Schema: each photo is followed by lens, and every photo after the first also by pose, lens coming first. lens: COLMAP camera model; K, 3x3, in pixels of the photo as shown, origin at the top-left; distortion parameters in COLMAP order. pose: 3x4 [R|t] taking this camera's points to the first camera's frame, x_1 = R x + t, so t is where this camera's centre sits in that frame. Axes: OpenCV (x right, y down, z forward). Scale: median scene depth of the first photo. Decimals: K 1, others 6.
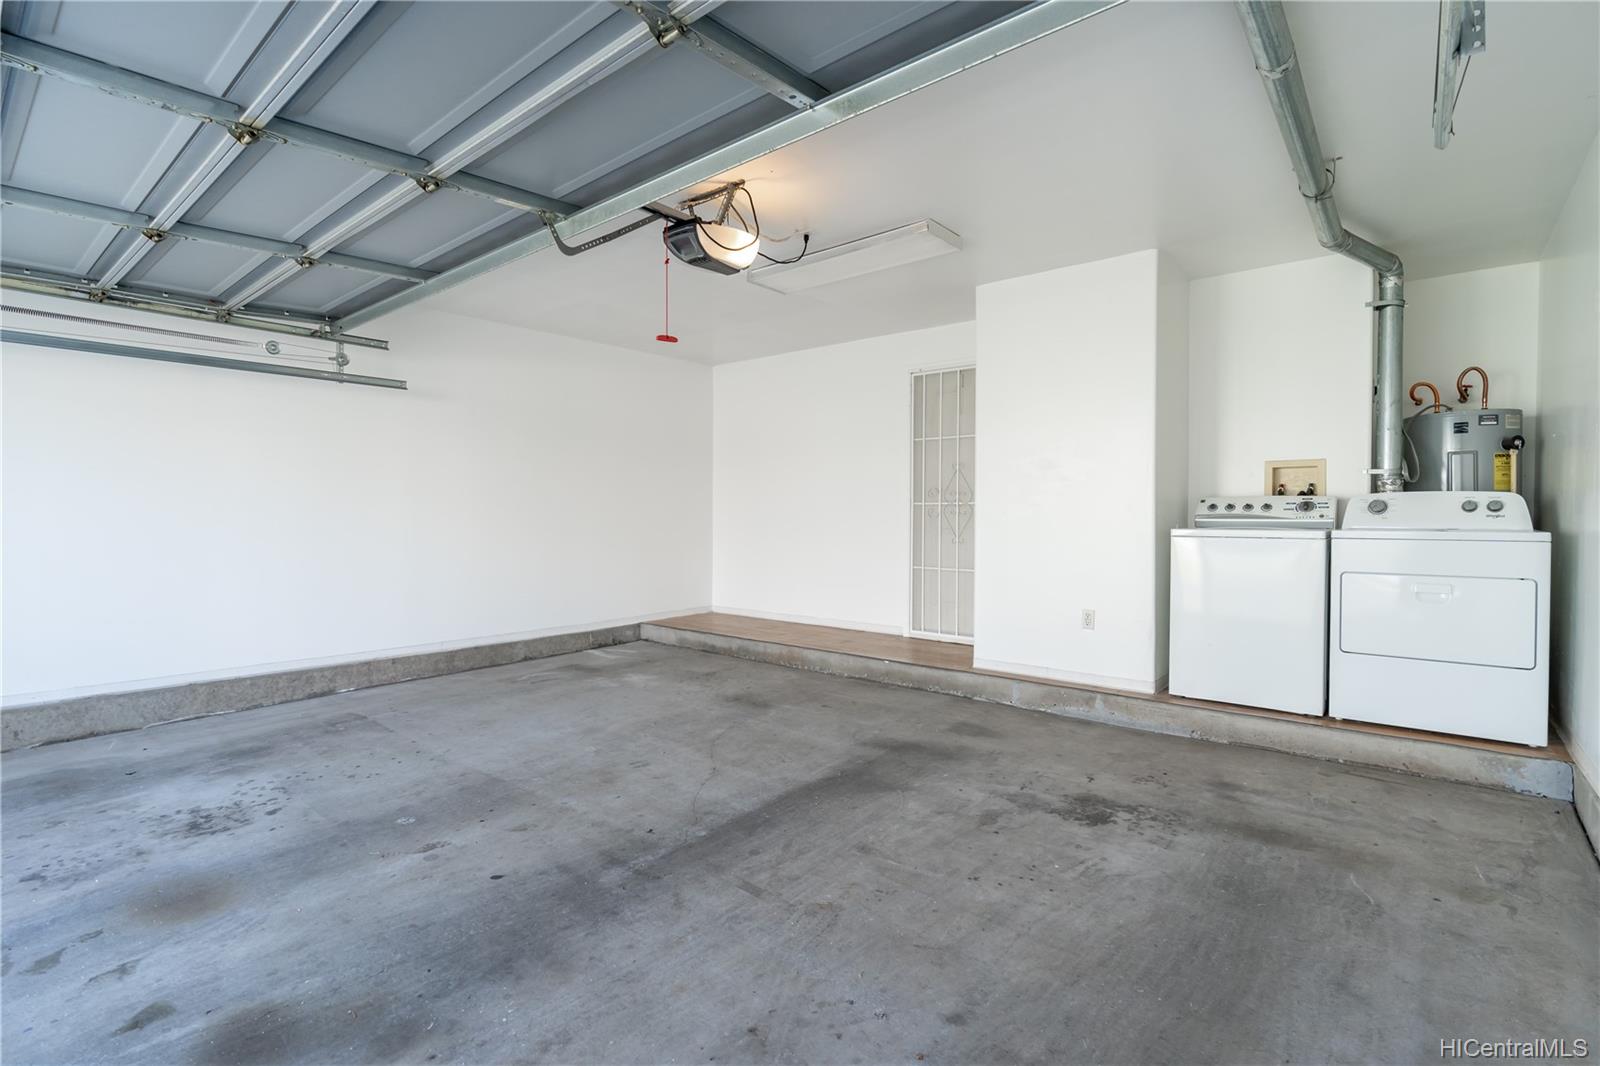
lens RADIAL K [[726.8, 0, 798.7], [0, 726.8, 528.6], [0, 0, 1]] dist [-0.012256, 0.002675]
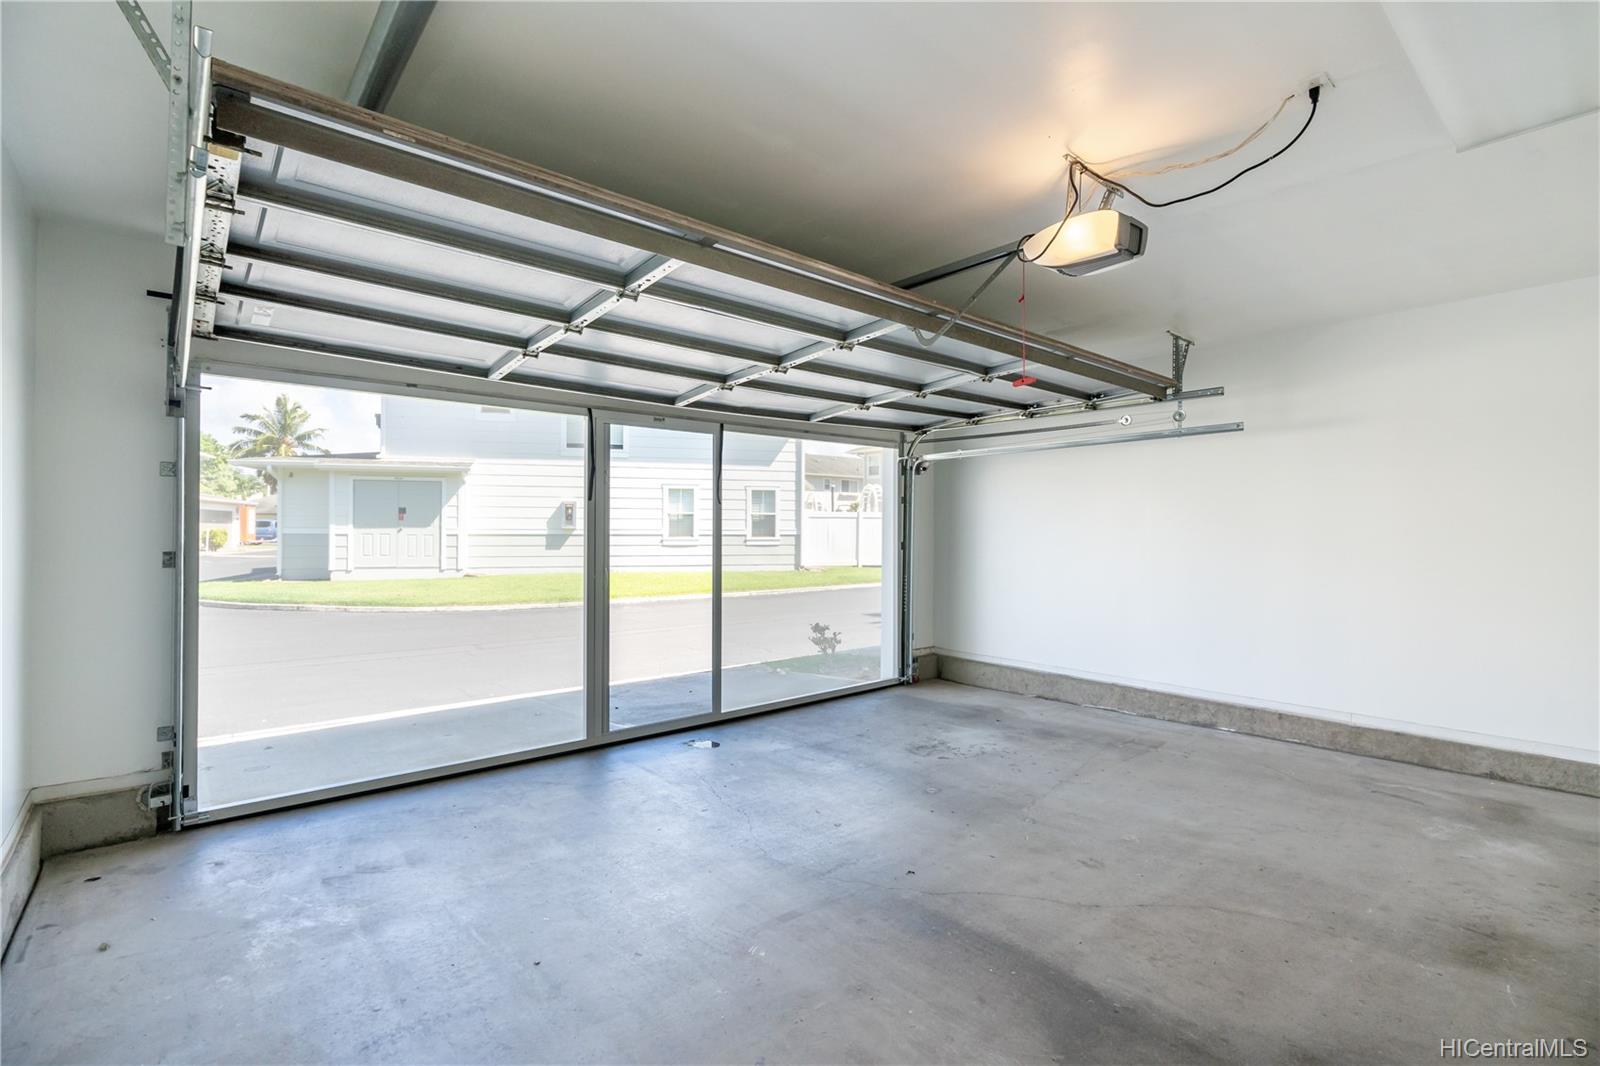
lens RADIAL K [[726.8, 0, 799.3], [0, 726.8, 530.9], [0, 0, 1]] dist [-0.012256, 0.002675]
pose [[-0.153927, -0.003775, -0.988075, 0.642548], [-0.024625, 0.999697, 0.000017, -0.057325], [0.987775, 0.024334, -0.153973, 0.732381]]
